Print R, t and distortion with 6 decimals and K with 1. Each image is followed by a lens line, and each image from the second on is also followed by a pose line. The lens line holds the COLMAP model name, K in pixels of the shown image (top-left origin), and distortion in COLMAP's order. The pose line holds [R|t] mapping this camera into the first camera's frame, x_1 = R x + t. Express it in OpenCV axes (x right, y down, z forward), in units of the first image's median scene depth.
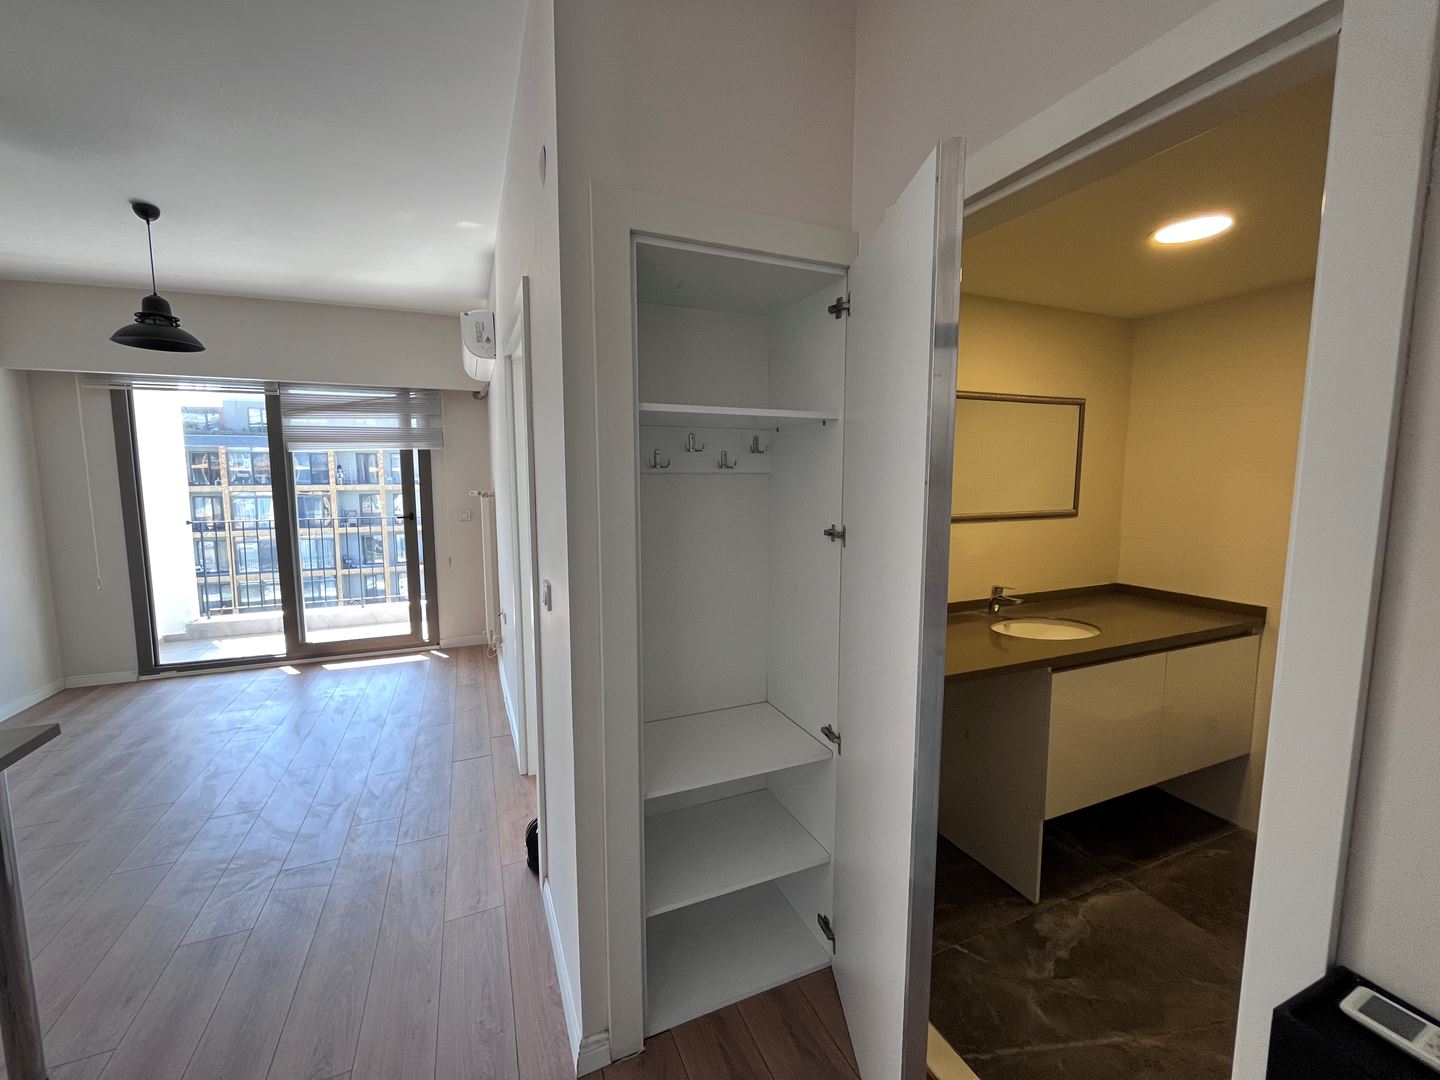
lens RADIAL K [[579.8, 0, 715.2], [0, 579.8, 535.6], [0, 0, 1]] dist [-0.003699, -0.000127]
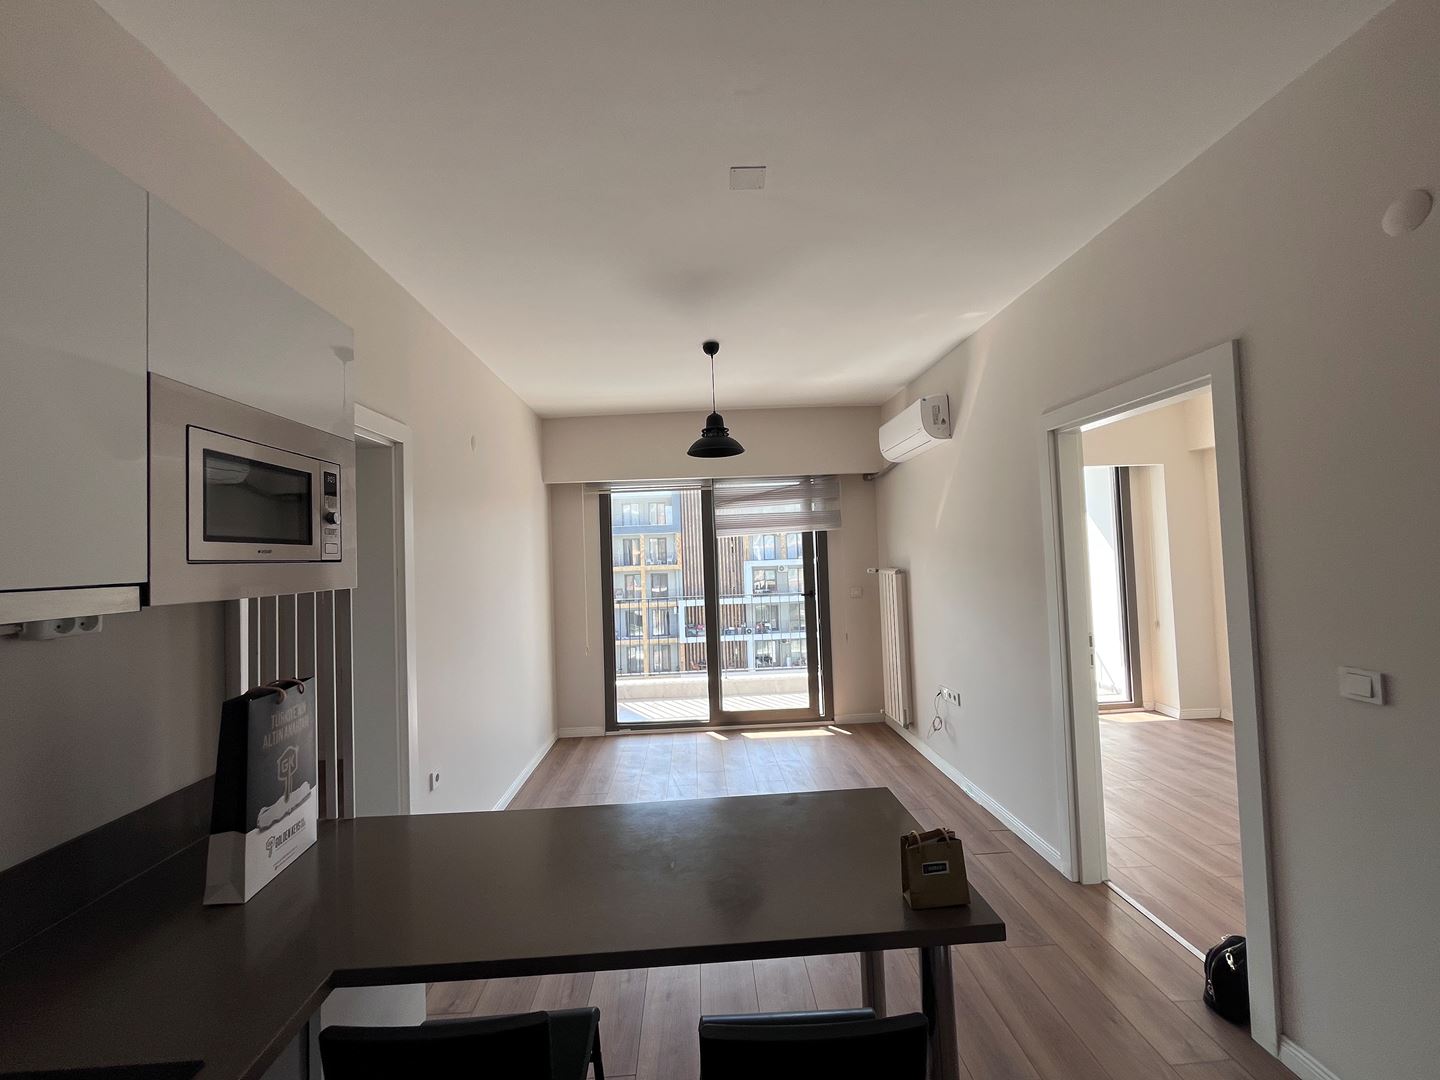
lens RADIAL K [[579.8, 0, 715.7], [0, 579.8, 535.3], [0, 0, 1]] dist [-0.003699, -0.000127]
pose [[0.933227, -0.044313, -0.356544, -0.360504], [-0.002405, 0.991572, -0.129532, -0.001412], [0.359279, 0.121740, 0.925256, -0.066334]]
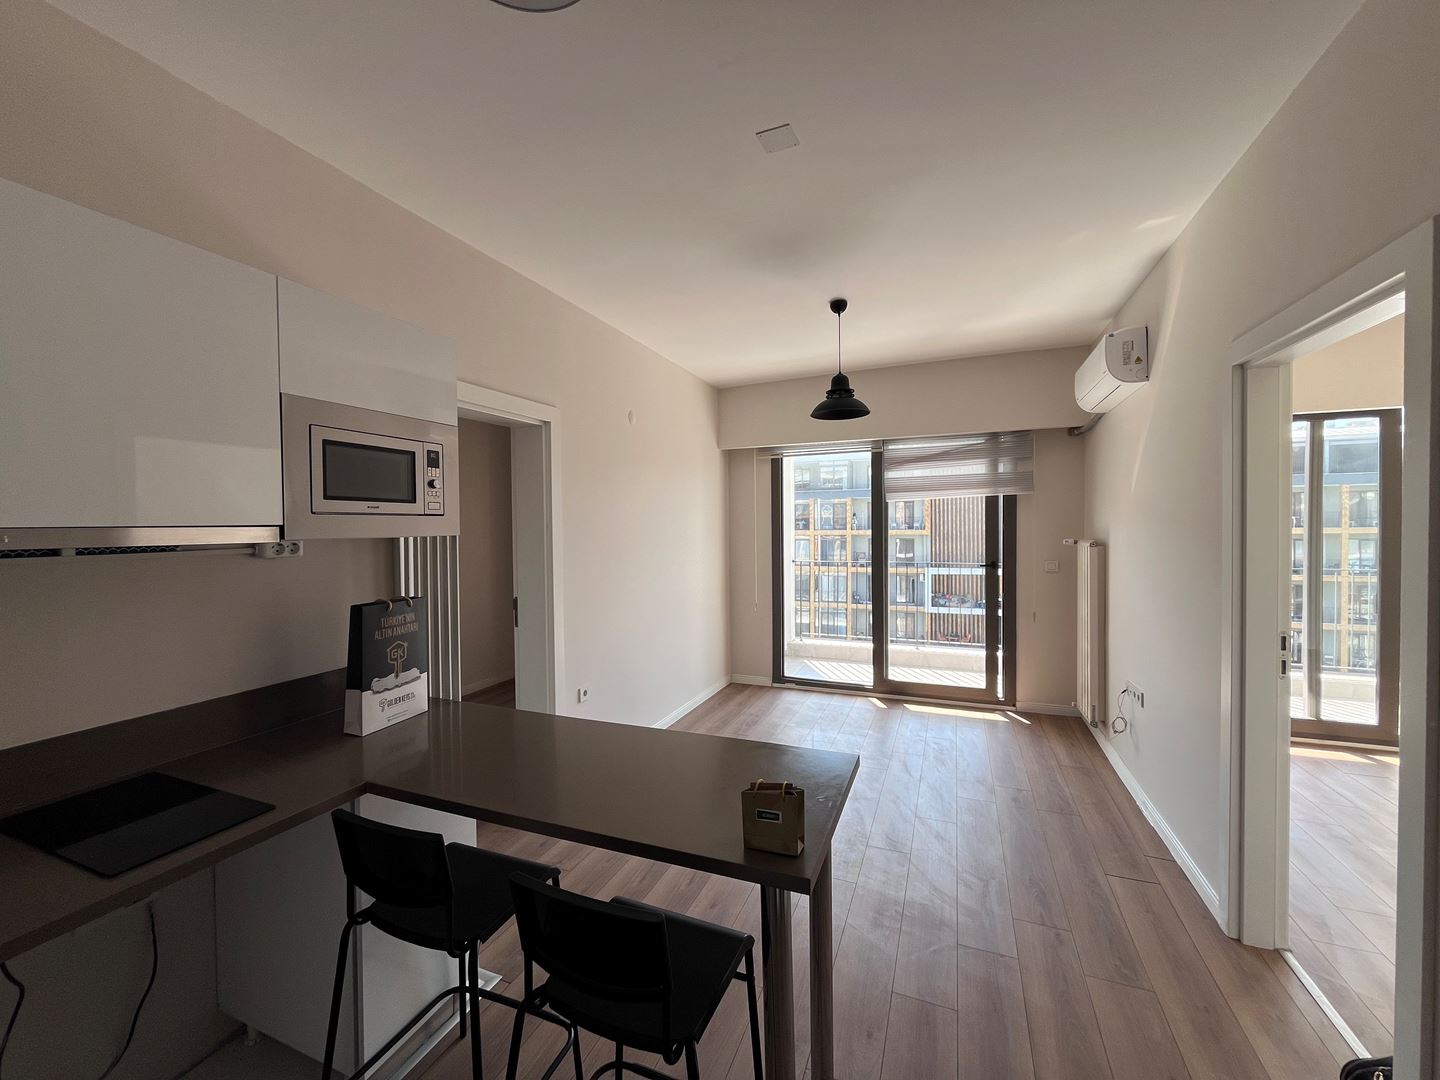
lens RADIAL K [[579.8, 0, 715.6], [0, 579.8, 535.7], [0, 0, 1]] dist [-0.003699, -0.000127]
pose [[0.700287, 0.008909, -0.713806, -0.194396], [-0.064192, 0.996657, -0.050537, -0.004093], [0.710969, 0.081211, 0.698518, 0.005371]]
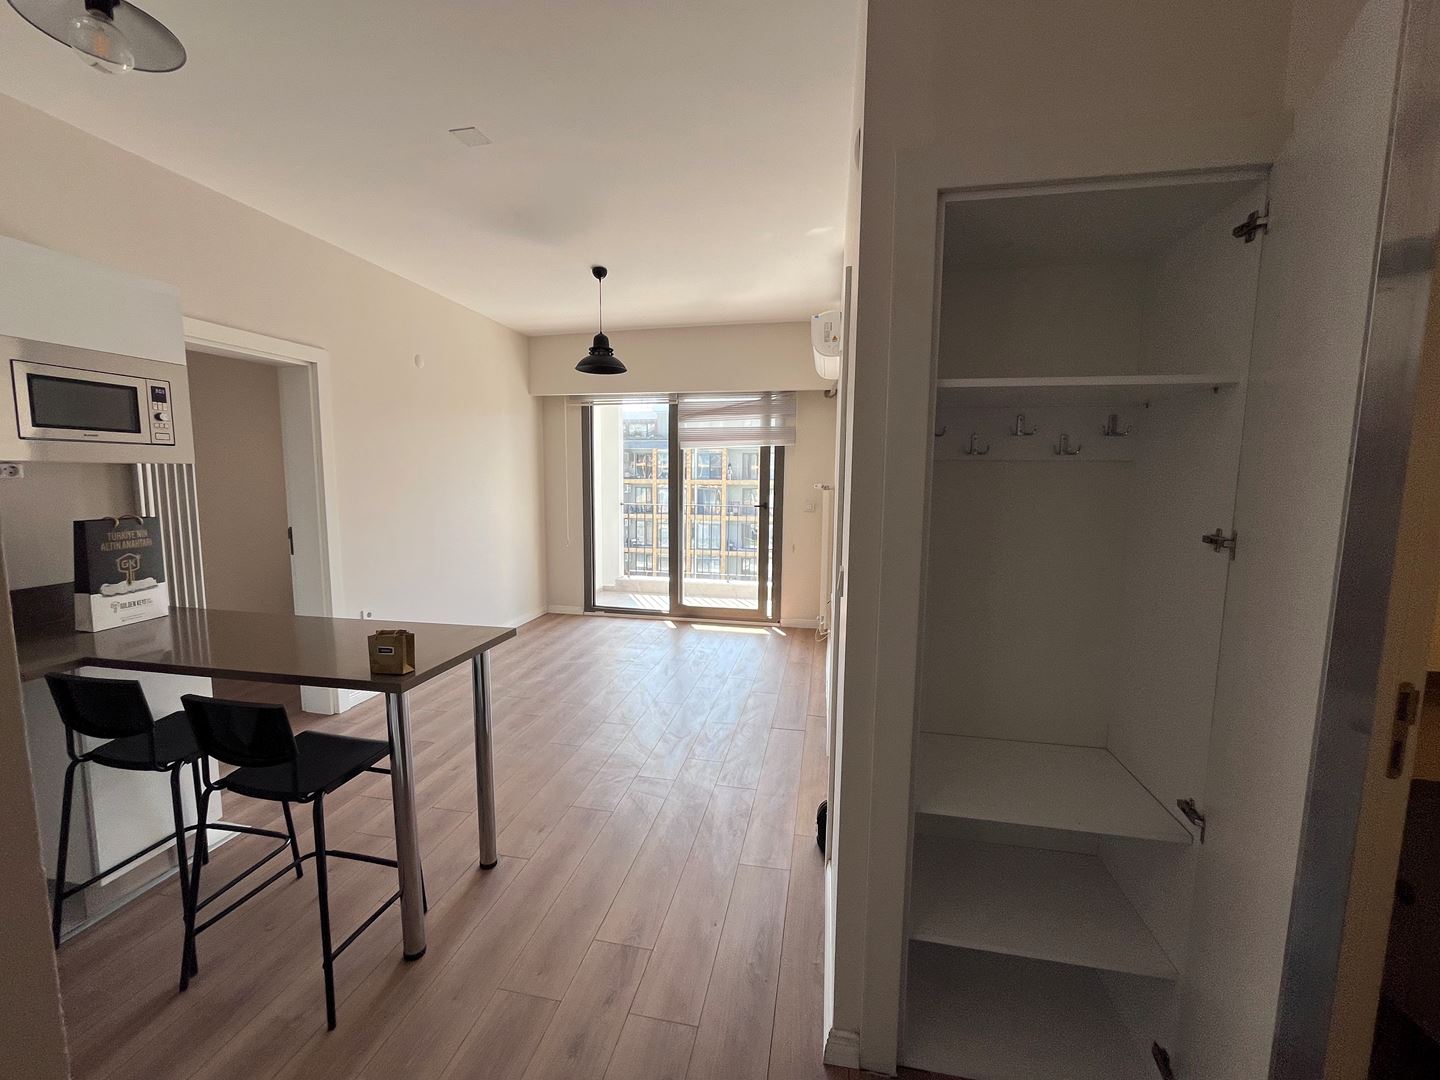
lens RADIAL K [[579.8, 0, 714.9], [0, 579.8, 534.9], [0, 0, 1]] dist [-0.003699, -0.000127]
pose [[0.824439, 0.069049, -0.561722, 0.036764], [-0.068403, 0.997411, 0.022209, 0.006531], [0.561801, 0.020113, 0.827028, 0.017374]]
